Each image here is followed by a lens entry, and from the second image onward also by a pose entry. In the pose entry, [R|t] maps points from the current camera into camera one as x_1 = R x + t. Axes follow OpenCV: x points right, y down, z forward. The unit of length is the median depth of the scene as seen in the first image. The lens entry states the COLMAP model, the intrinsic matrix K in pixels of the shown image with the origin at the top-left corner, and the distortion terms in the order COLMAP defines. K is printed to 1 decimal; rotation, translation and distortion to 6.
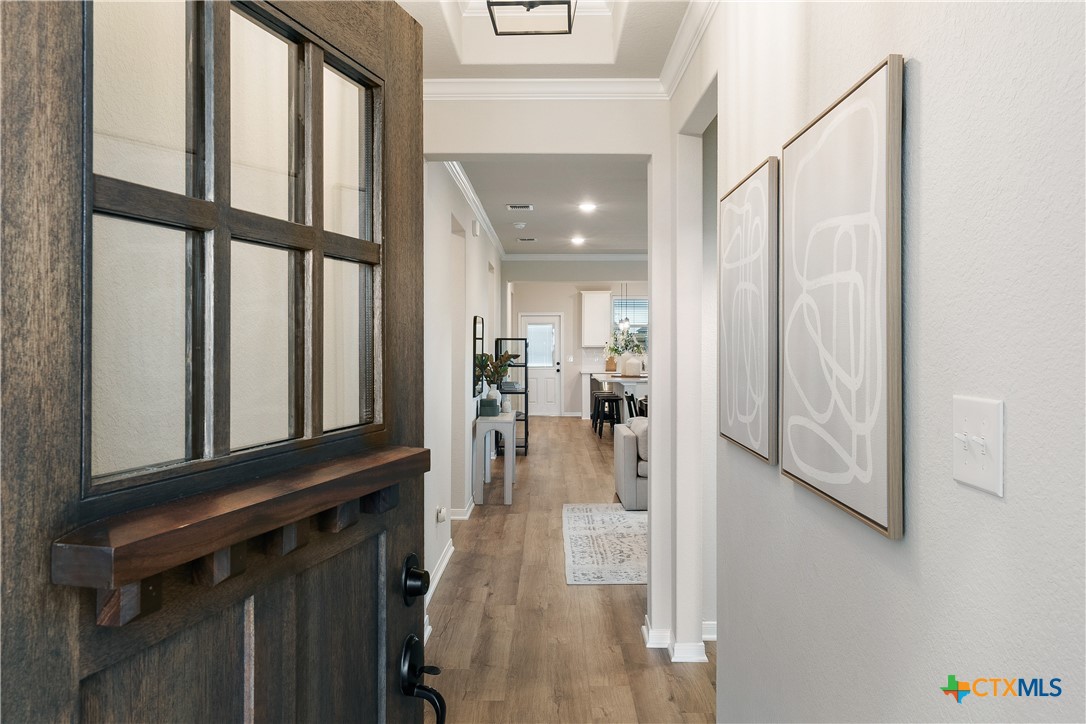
lens RADIAL K [[817.5, 0, 542.7], [0, 817.5, 340.6], [0, 0, 1]] dist [0.000322, 0.000024]
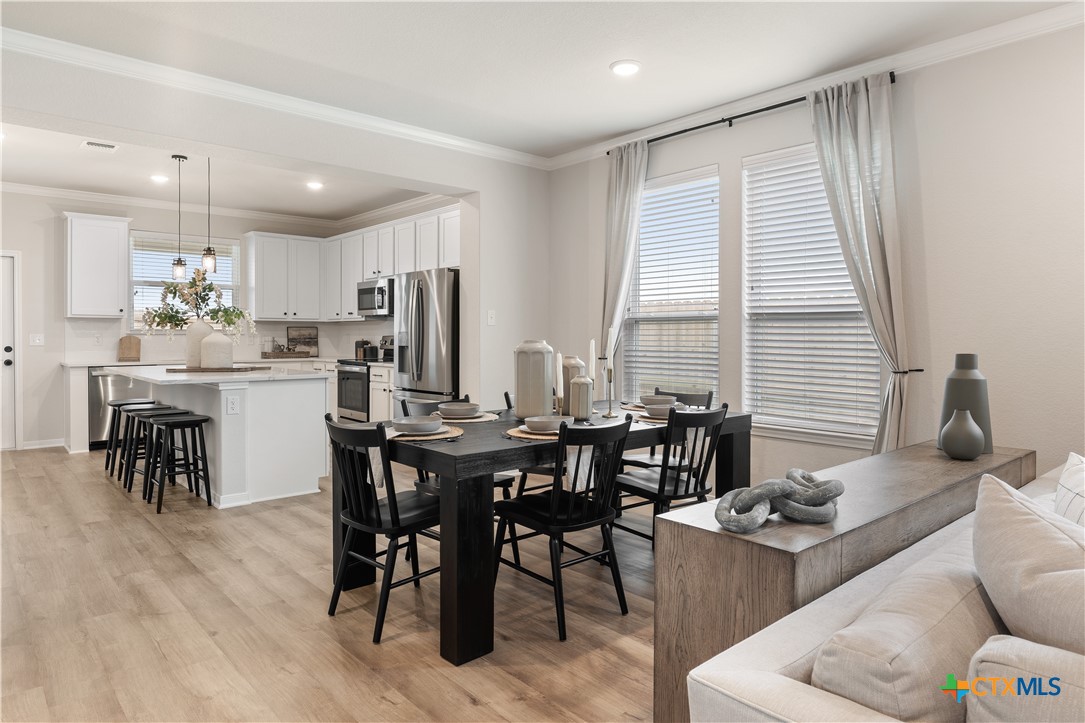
lens RADIAL K [[662.5, 0, 542.5], [0, 662.5, 341.6], [0, 0, 1]] dist [-0.001639, 0.001312]
pose [[0.744484, -0.003346, 0.667632, -0.013835], [-0.003207, 0.999958, 0.008587, 0.027518], [-0.667633, -0.008534, 0.744442, 0.678605]]
